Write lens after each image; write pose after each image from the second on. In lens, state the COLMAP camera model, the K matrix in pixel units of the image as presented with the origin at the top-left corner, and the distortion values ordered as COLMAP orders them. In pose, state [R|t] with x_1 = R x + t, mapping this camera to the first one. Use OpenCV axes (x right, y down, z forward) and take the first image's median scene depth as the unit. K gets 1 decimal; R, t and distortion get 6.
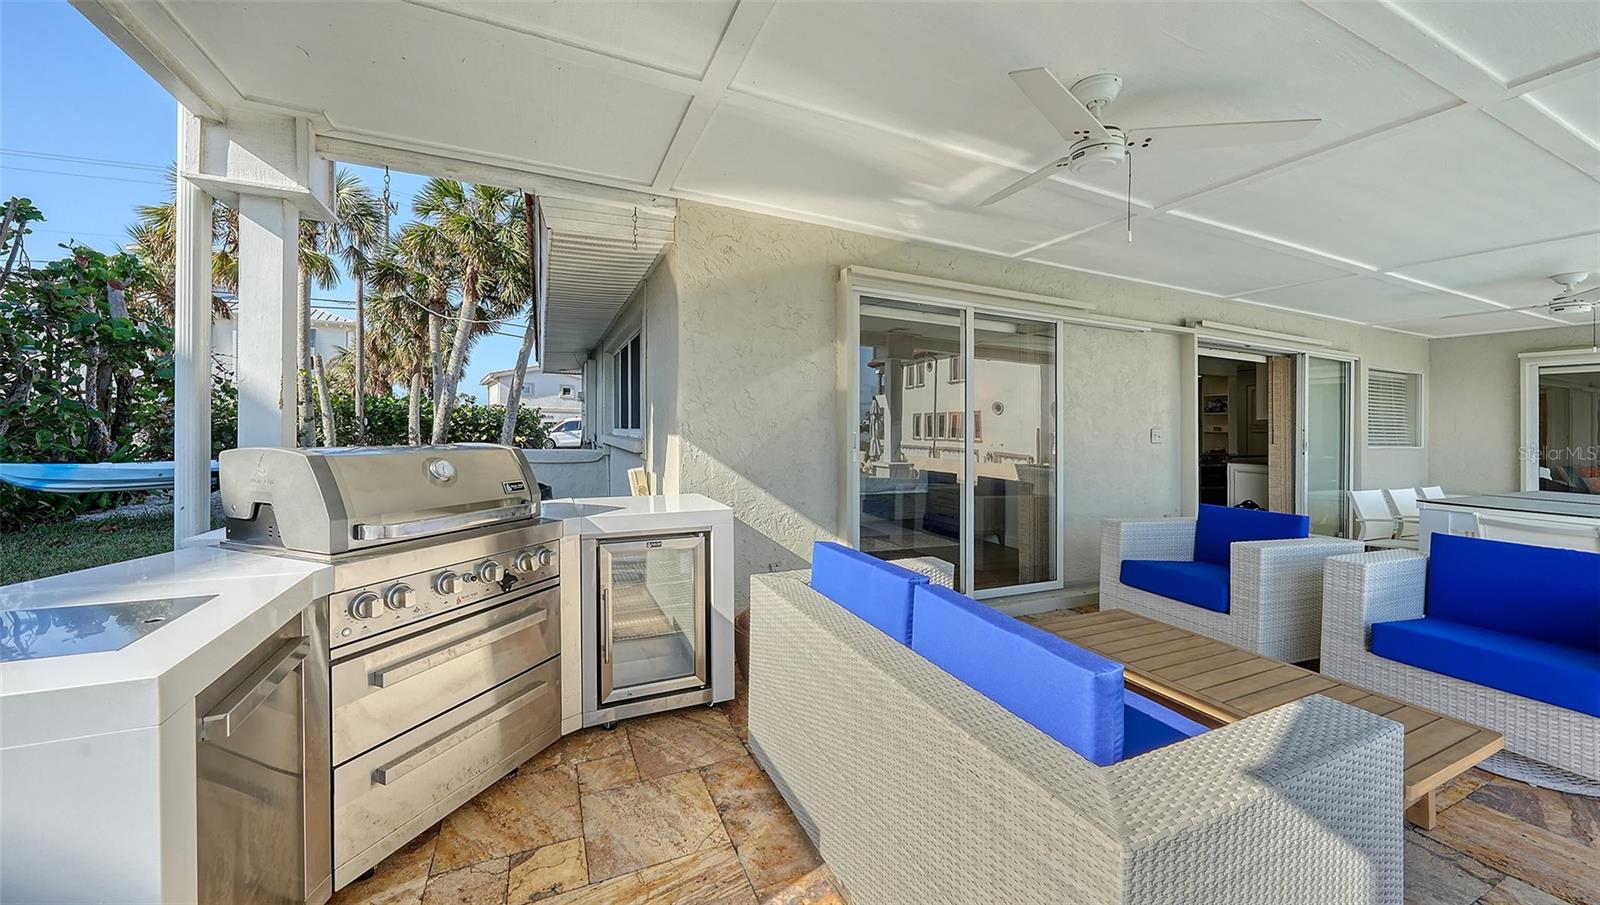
lens RADIAL K [[565.5, 0, 802.7], [0, 565.5, 430.9], [0, 0, 1]] dist [-0.002809, -0.000274]
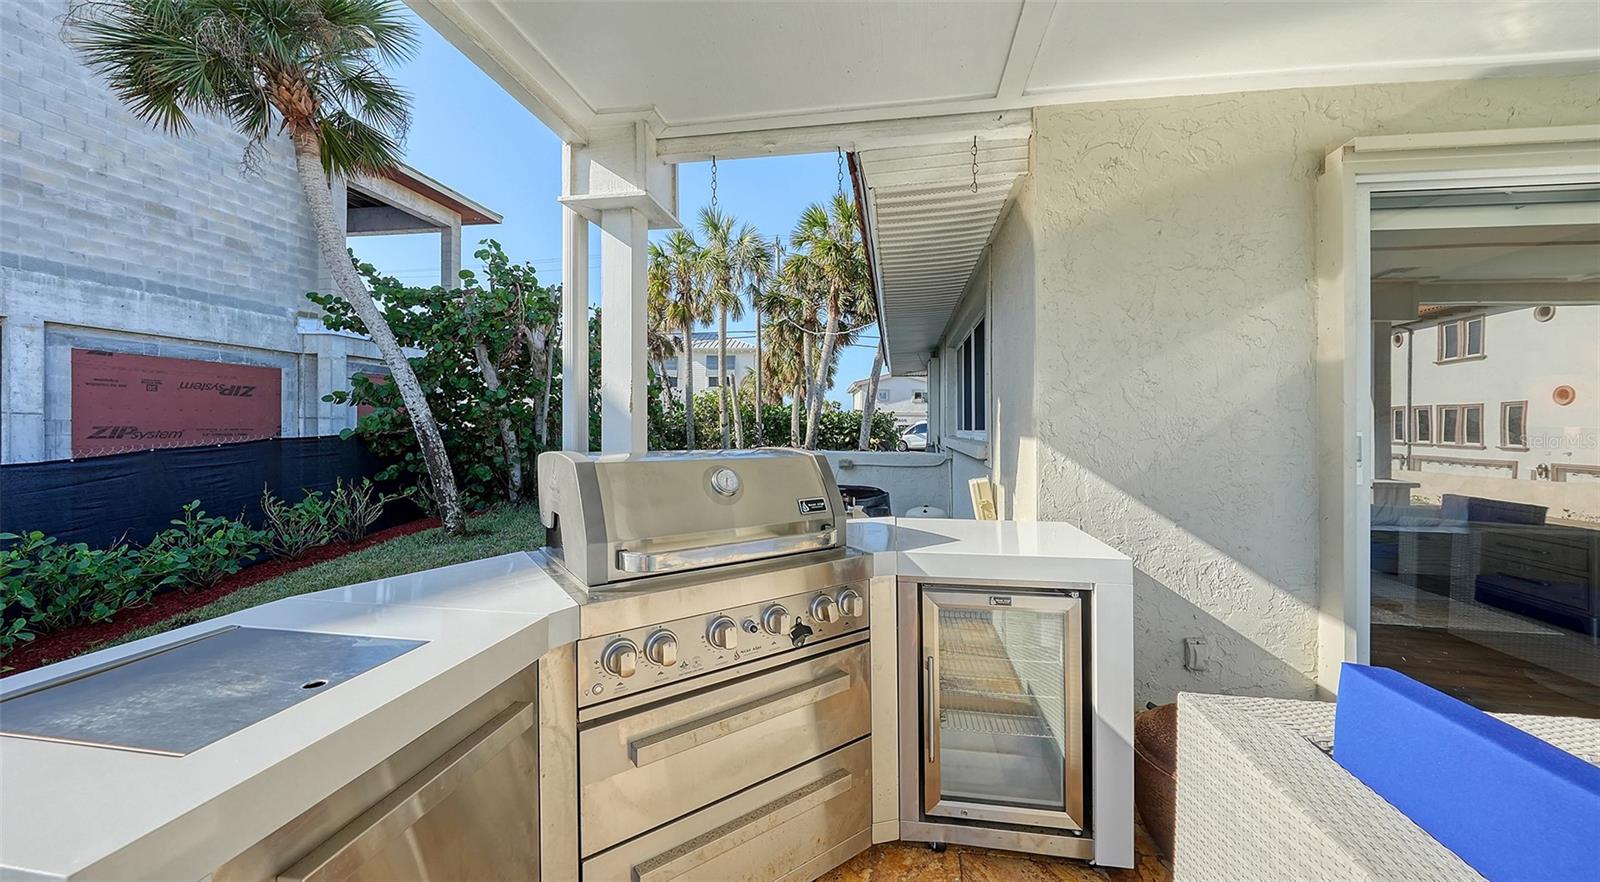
lens RADIAL K [[564.7, 0, 811.6], [0, 564.7, 434.7], [0, 0, 1]] dist [-0.001062, -0.000527]
pose [[0.833913, -0.001658, -0.551893, -0.051953], [0.002918, 0.999995, 0.001405, 0.001125], [0.551888, -0.002782, 0.833914, 0.208073]]
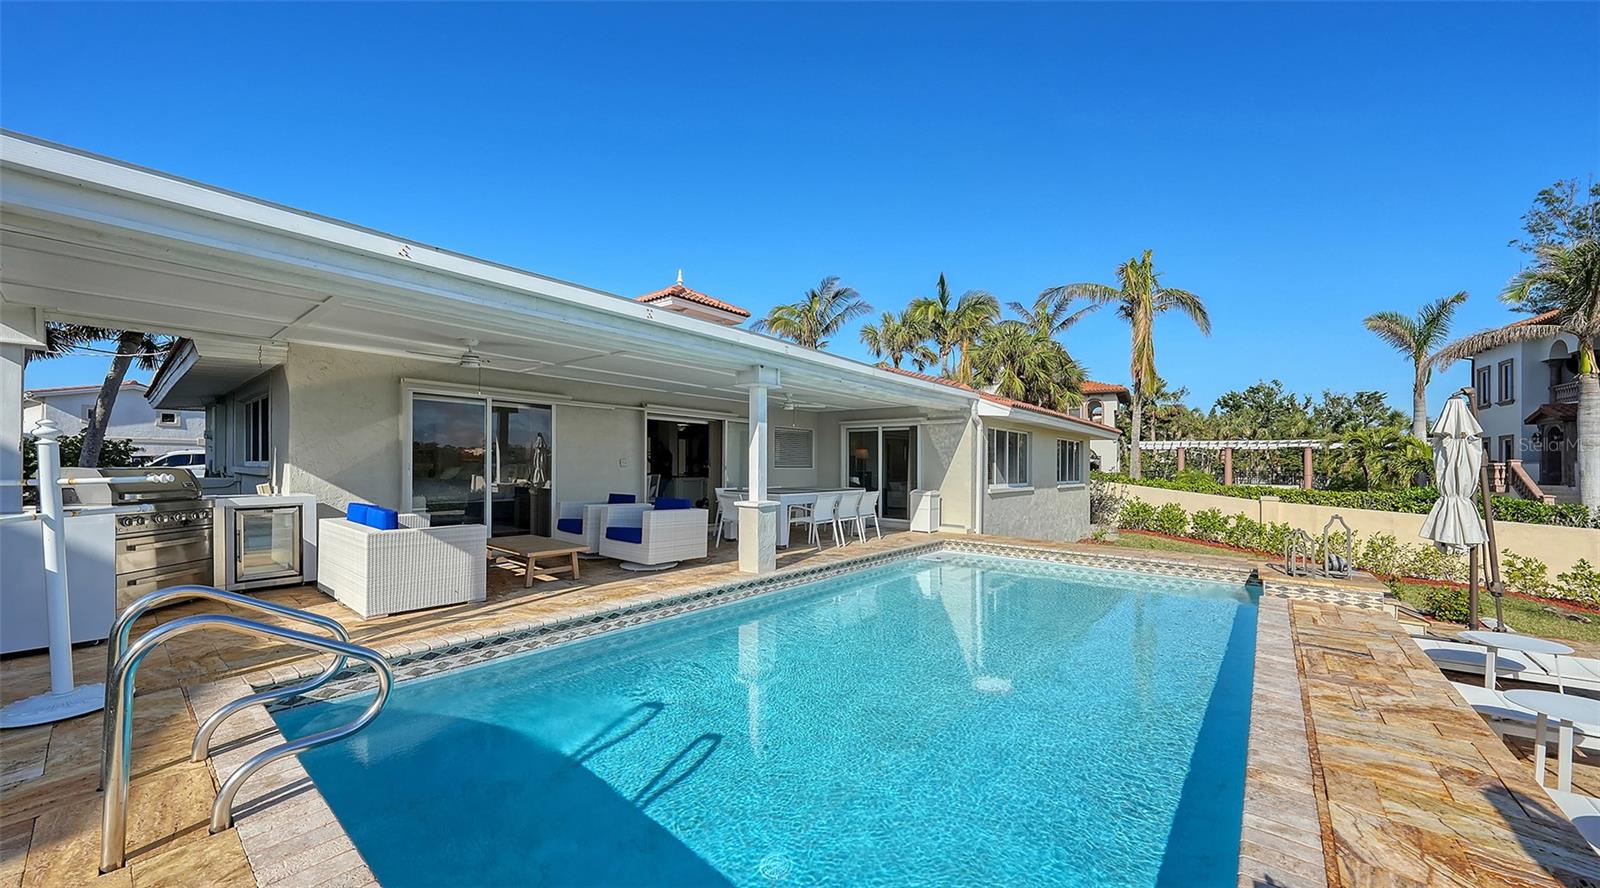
lens RADIAL K [[564.7, 0, 811.9], [0, 564.7, 458.7], [0, 0, 1]] dist [-0.001062, -0.000527]
pose [[0.894164, -0.004750, 0.447714, 0.438217], [0.008574, 0.999942, -0.006515, 0.016374], [-0.447657, 0.009664, 0.894153, -1.299894]]
